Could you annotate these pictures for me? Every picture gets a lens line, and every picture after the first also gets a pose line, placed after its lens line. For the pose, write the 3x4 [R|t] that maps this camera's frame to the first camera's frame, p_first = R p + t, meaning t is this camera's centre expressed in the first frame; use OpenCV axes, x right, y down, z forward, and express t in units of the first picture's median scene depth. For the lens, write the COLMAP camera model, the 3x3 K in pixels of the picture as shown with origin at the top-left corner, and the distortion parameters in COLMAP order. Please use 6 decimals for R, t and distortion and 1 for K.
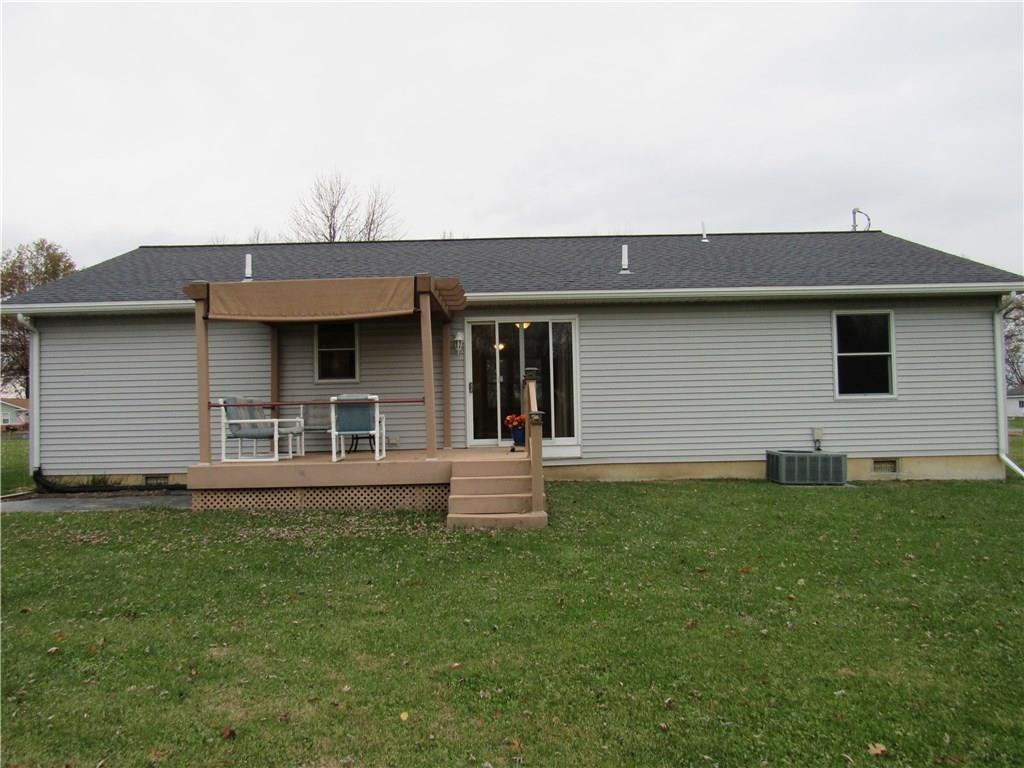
lens RADIAL K [[700.7, 0, 512.0], [0, 700.7, 384.0], [0, 0, 1]] dist [-0.033979, 0.000011]
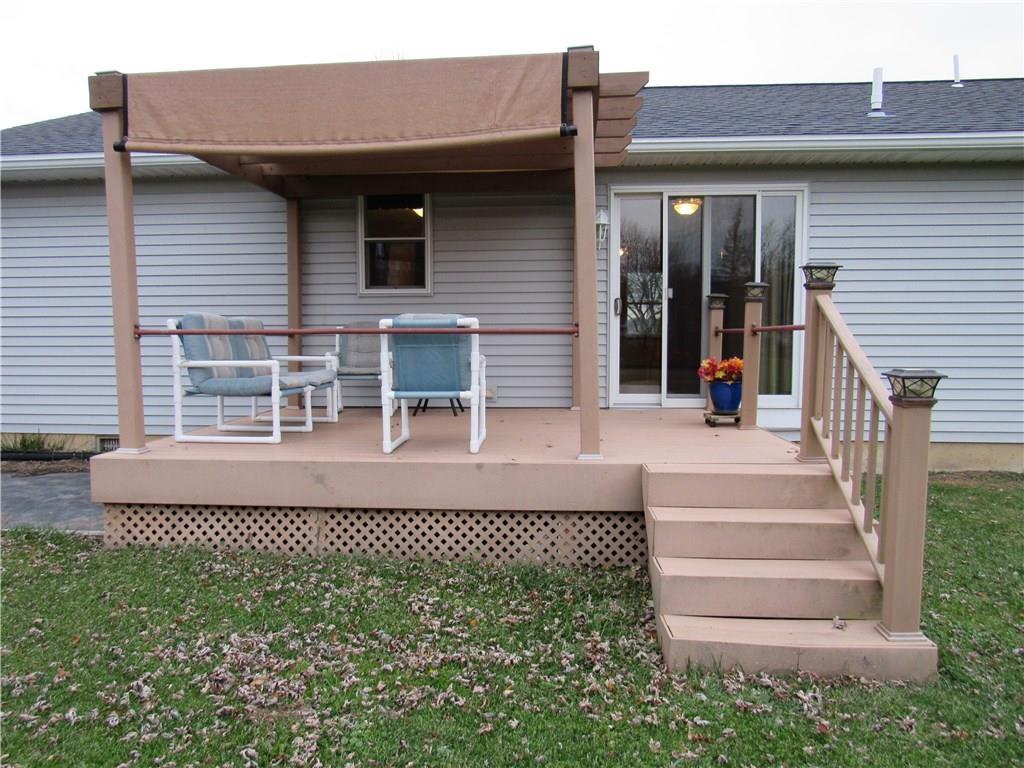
lens RADIAL K [[729.2, 0, 512.0], [0, 729.2, 384.0], [0, 0, 1]] dist [-0.020330, -0.000180]
pose [[0.995620, 0.026903, -0.089536, -0.121948], [-0.017293, 0.994170, 0.106429, 0.007945], [0.091877, -0.104414, 0.990281, 0.504297]]
